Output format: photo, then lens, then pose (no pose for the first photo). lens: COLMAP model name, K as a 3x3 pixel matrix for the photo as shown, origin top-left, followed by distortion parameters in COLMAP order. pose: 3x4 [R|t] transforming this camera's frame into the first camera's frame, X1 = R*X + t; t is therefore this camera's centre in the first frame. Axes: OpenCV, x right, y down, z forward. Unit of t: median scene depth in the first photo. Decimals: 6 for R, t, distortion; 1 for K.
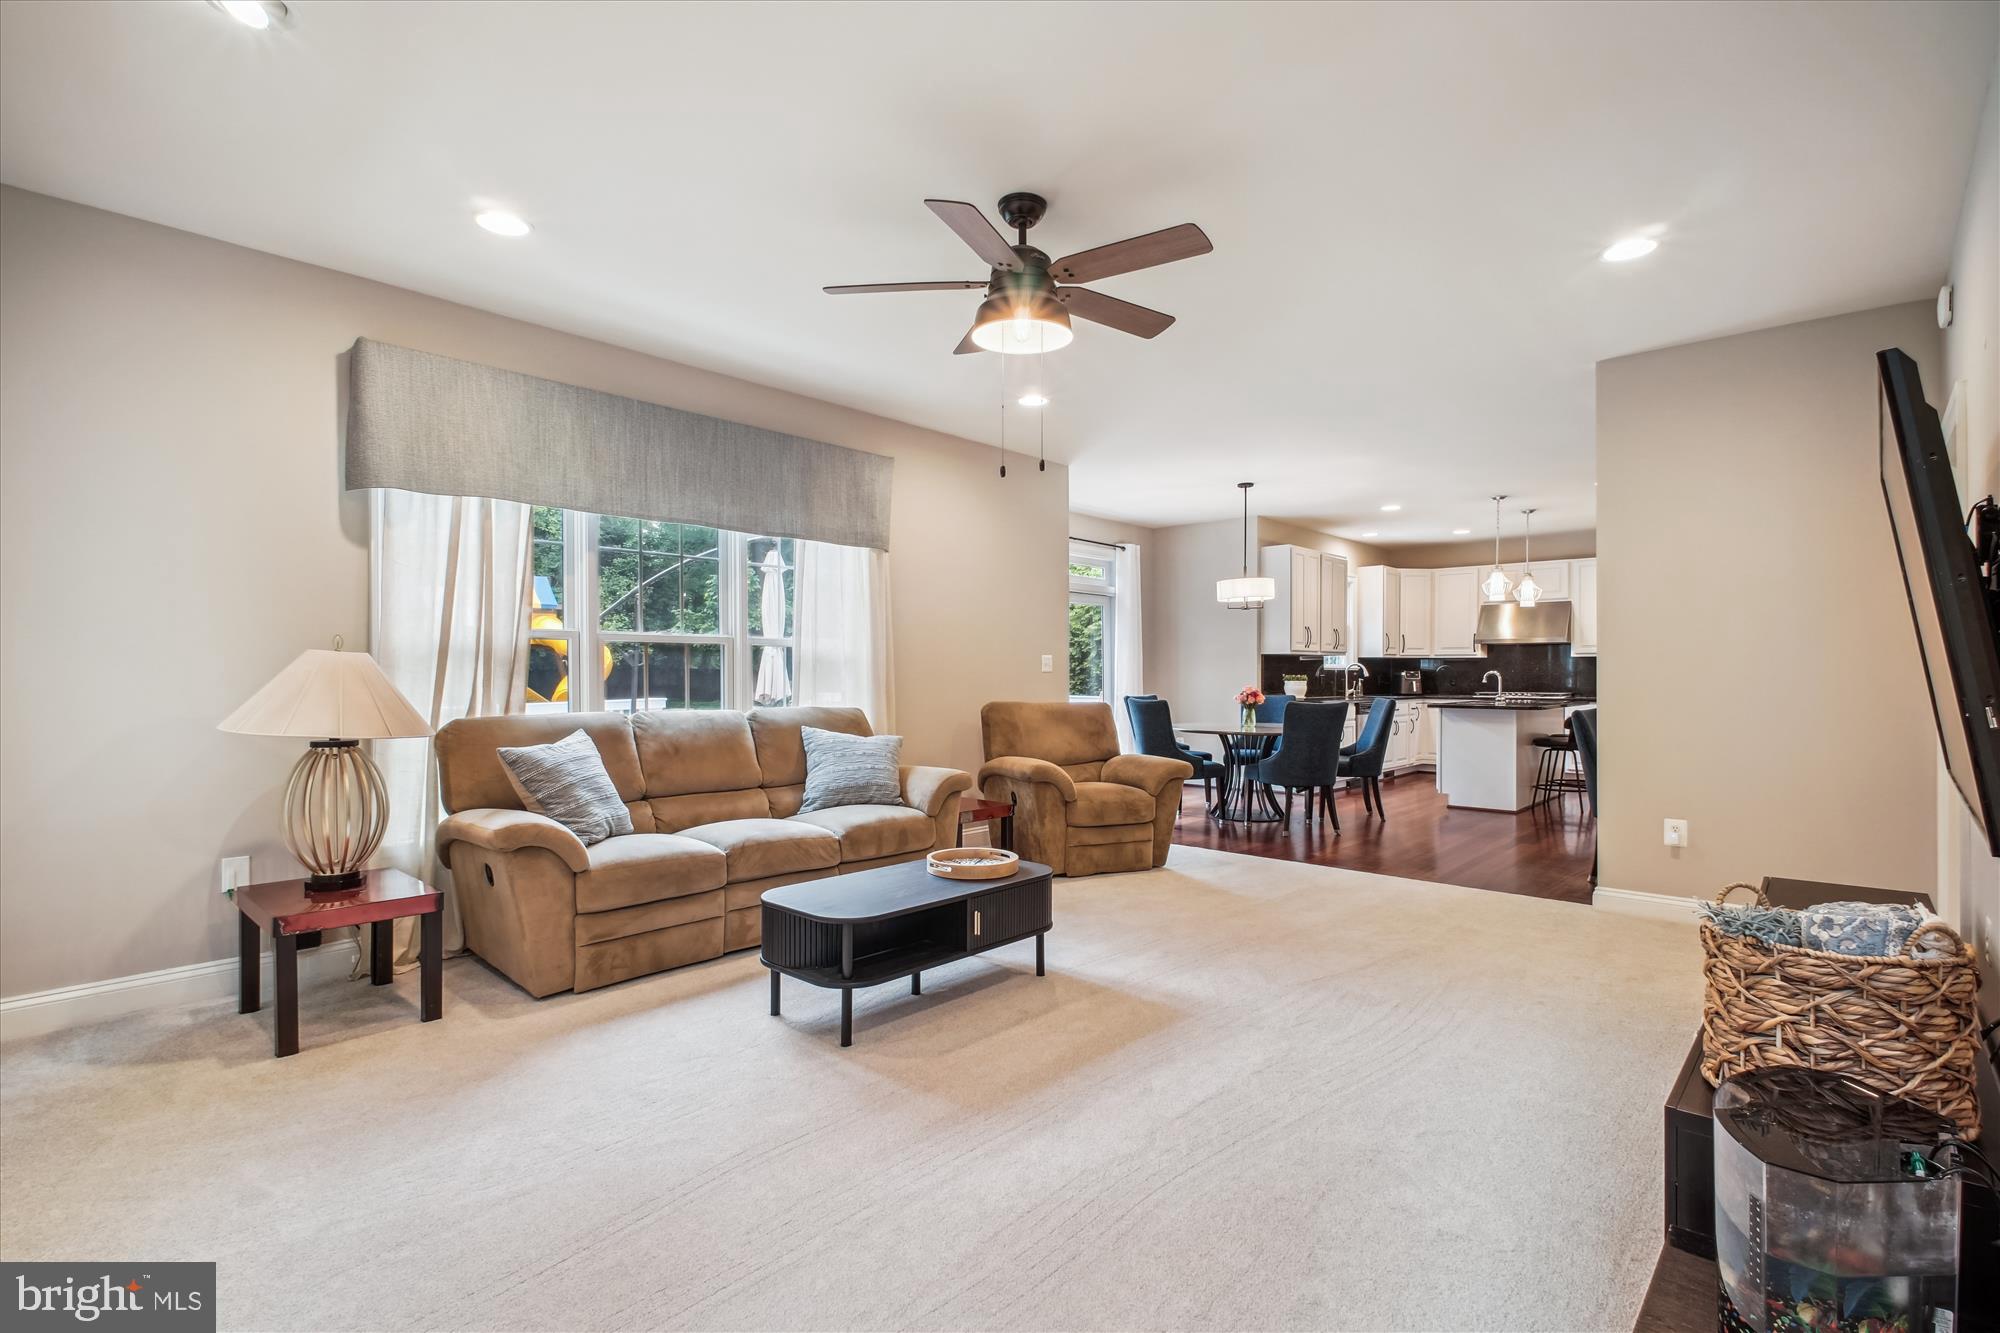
lens RADIAL K [[946.5, 0, 1001.5], [0, 946.5, 667.4], [0, 0, 1]] dist [0.013043, -0.008459]
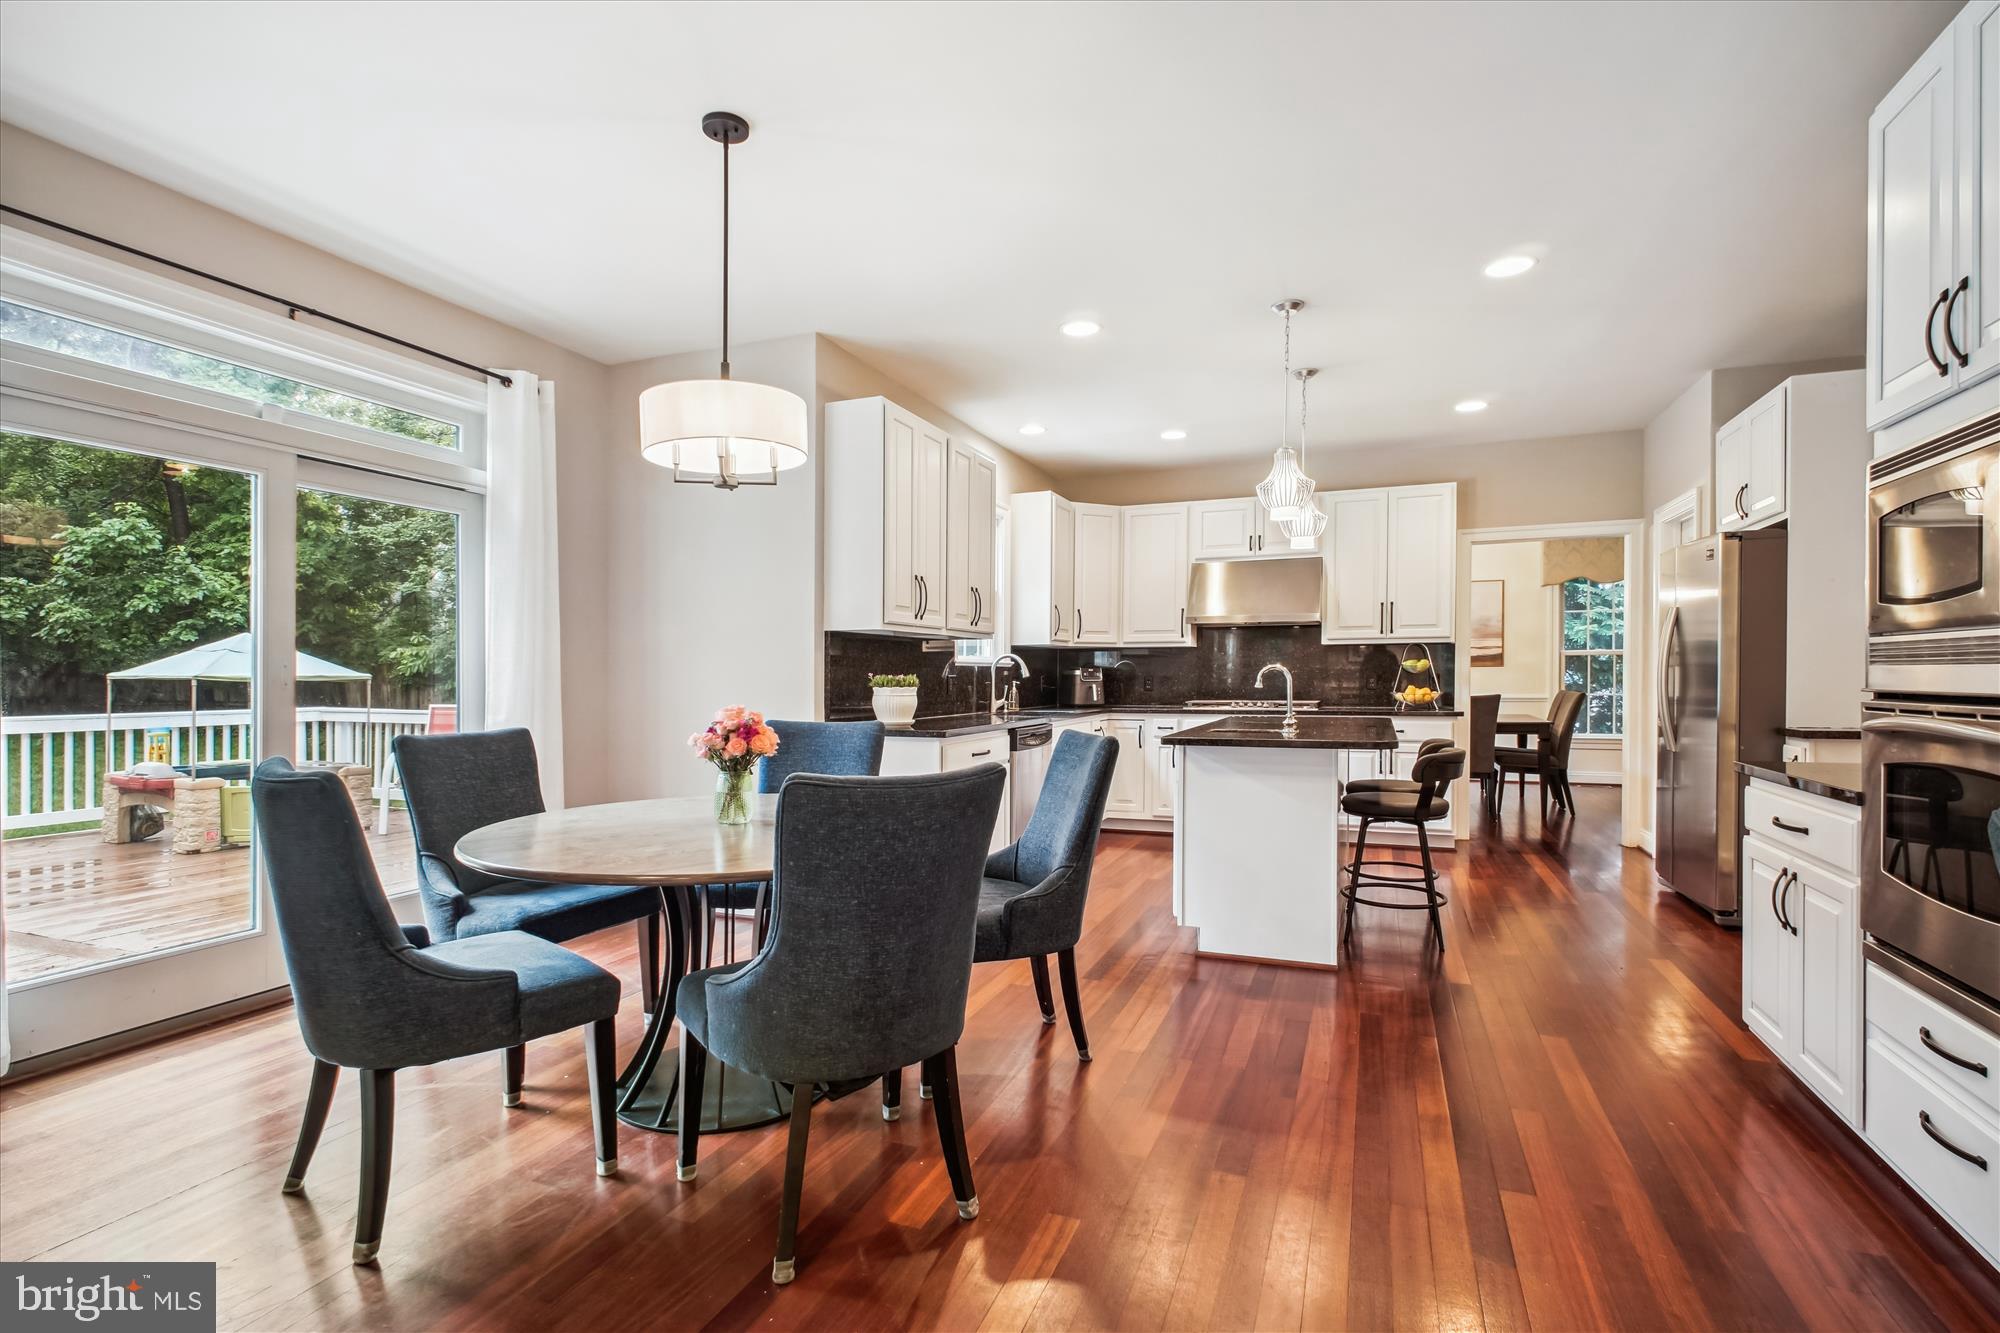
lens RADIAL K [[946.5, 0, 991.1], [0, 946.5, 716.0], [0, 0, 1]] dist [0.013043, -0.008459]
pose [[0.938828, -0.019907, 0.343811, 0.167950], [0.002196, 0.998654, 0.051825, 0.003267], [-0.344380, -0.047900, 0.937608, 0.470139]]
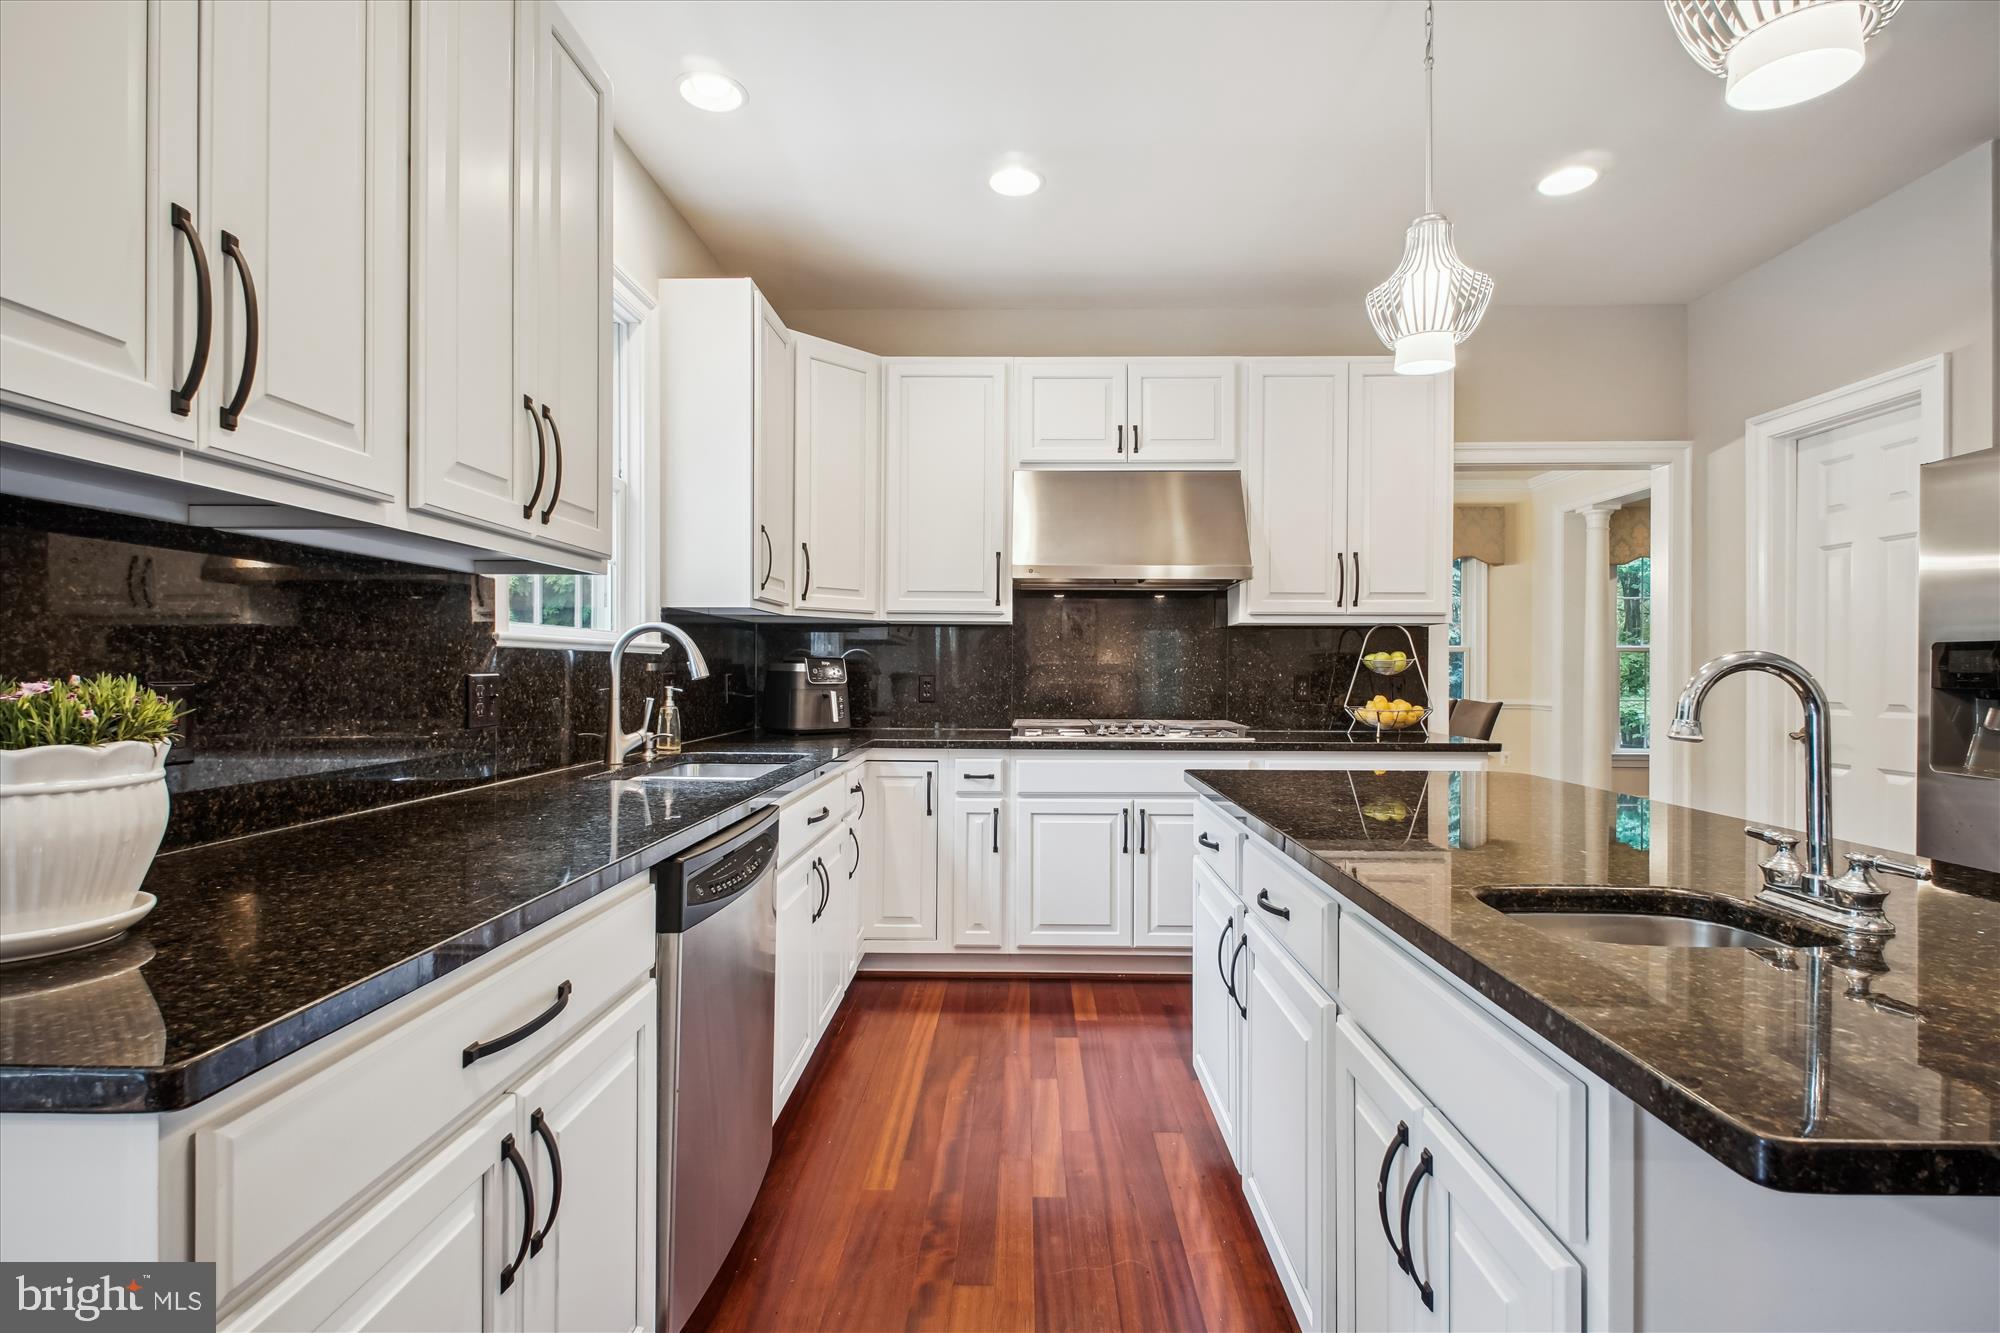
lens RADIAL K [[946.5, 0, 997.7], [0, 946.5, 683.1], [0, 0, 1]] dist [0.013043, -0.008459]
pose [[0.755758, -0.006617, 0.654817, 0.288413], [-0.010603, 0.999694, 0.022340, 0.004556], [-0.654765, -0.023826, 0.755457, 0.779009]]
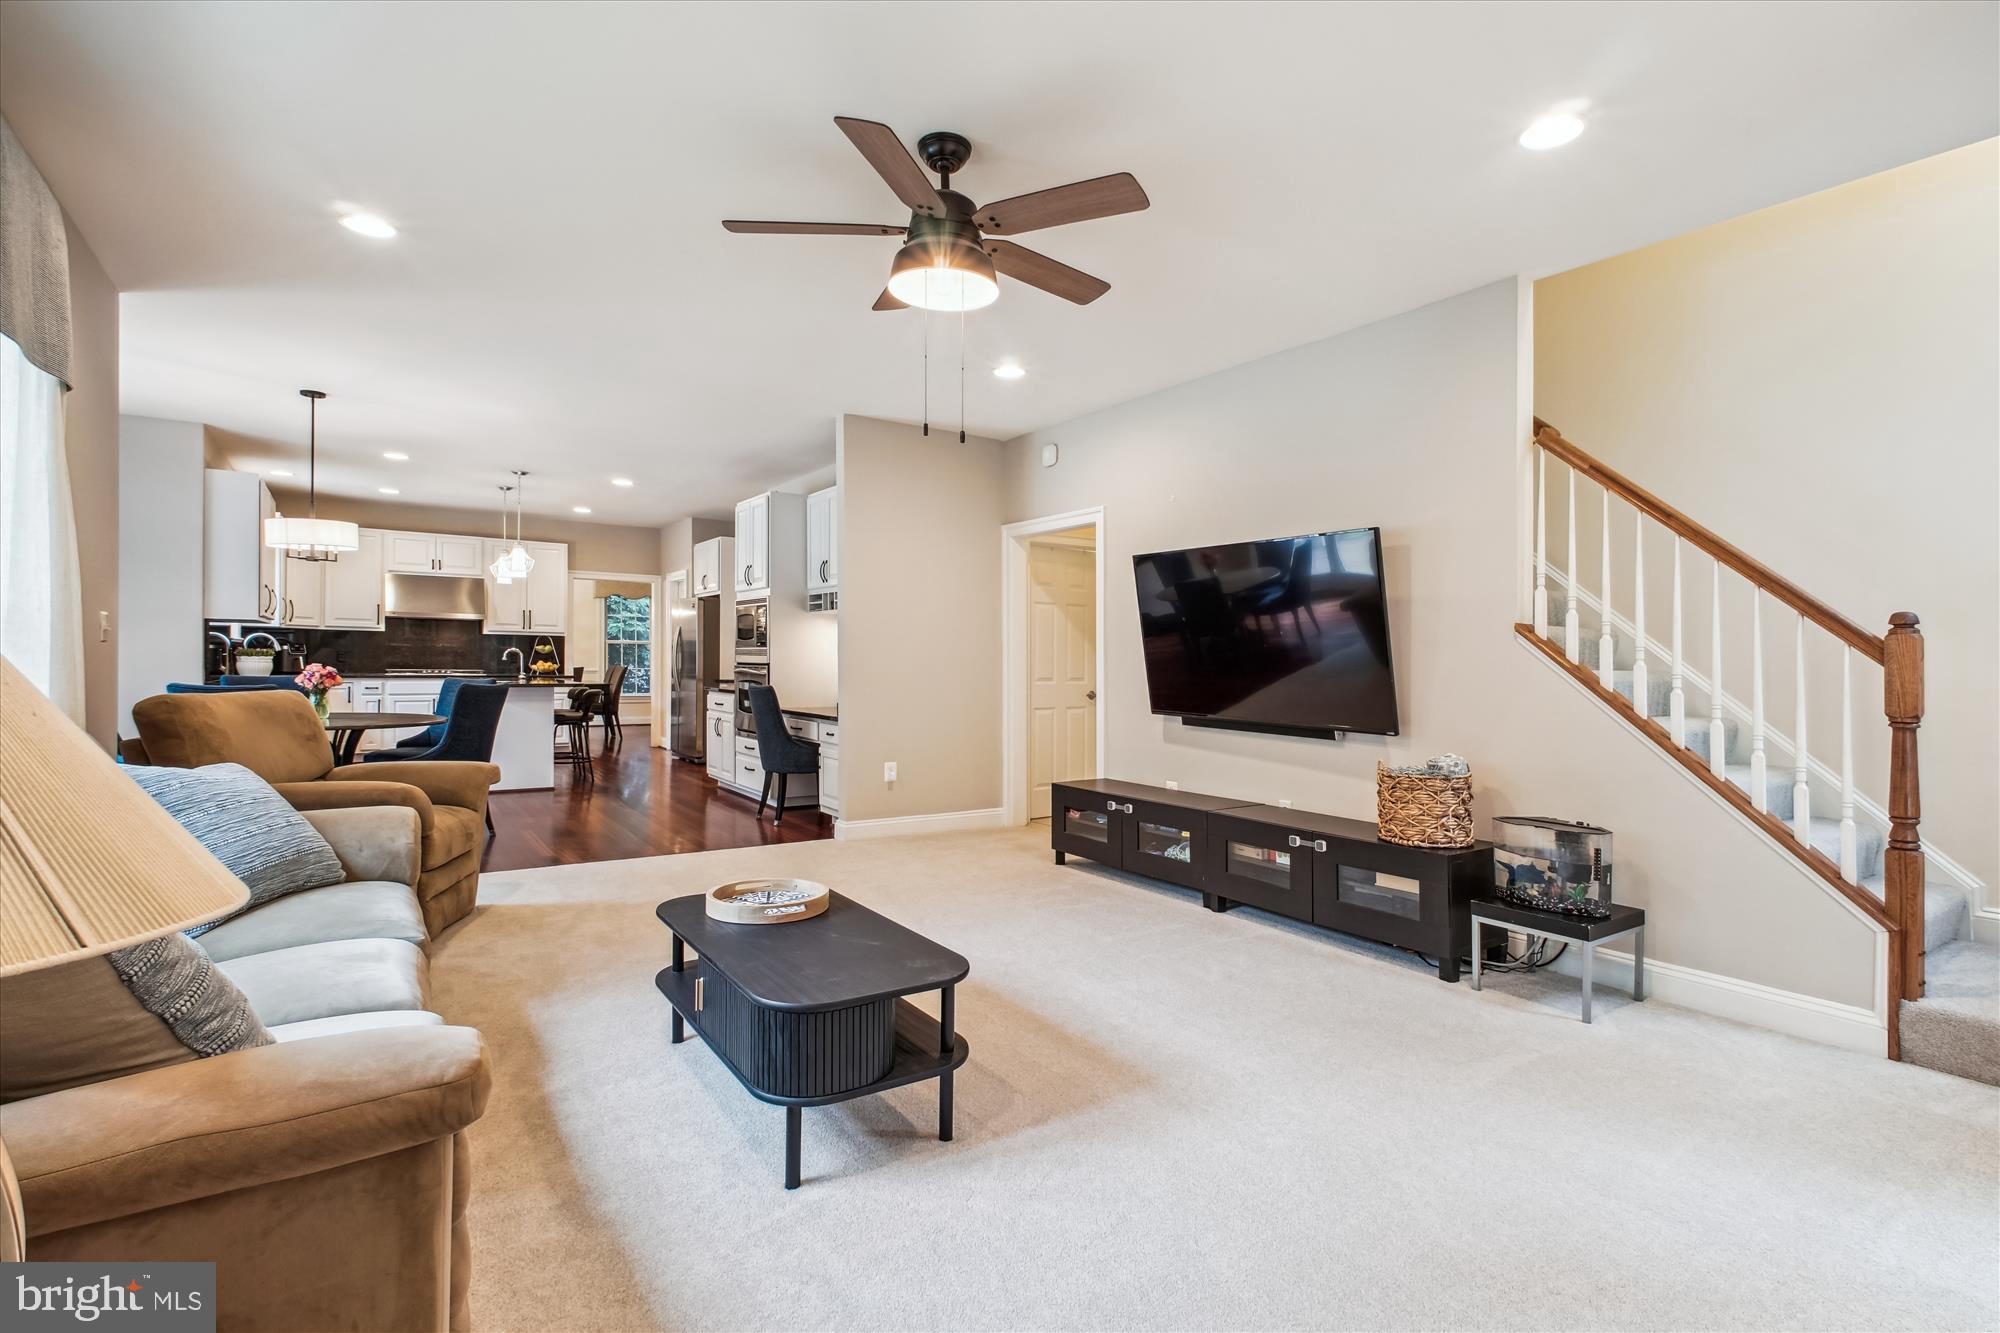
lens RADIAL K [[946.5, 0, 1016.6], [0, 946.5, 660.7], [0, 0, 1]] dist [0.013043, -0.008459]
pose [[0.226935, 0.001575, 0.973909, -0.253861], [-0.022867, 0.999732, 0.003711, 0.000368], [-0.973641, -0.023113, 0.226910, 0.216295]]
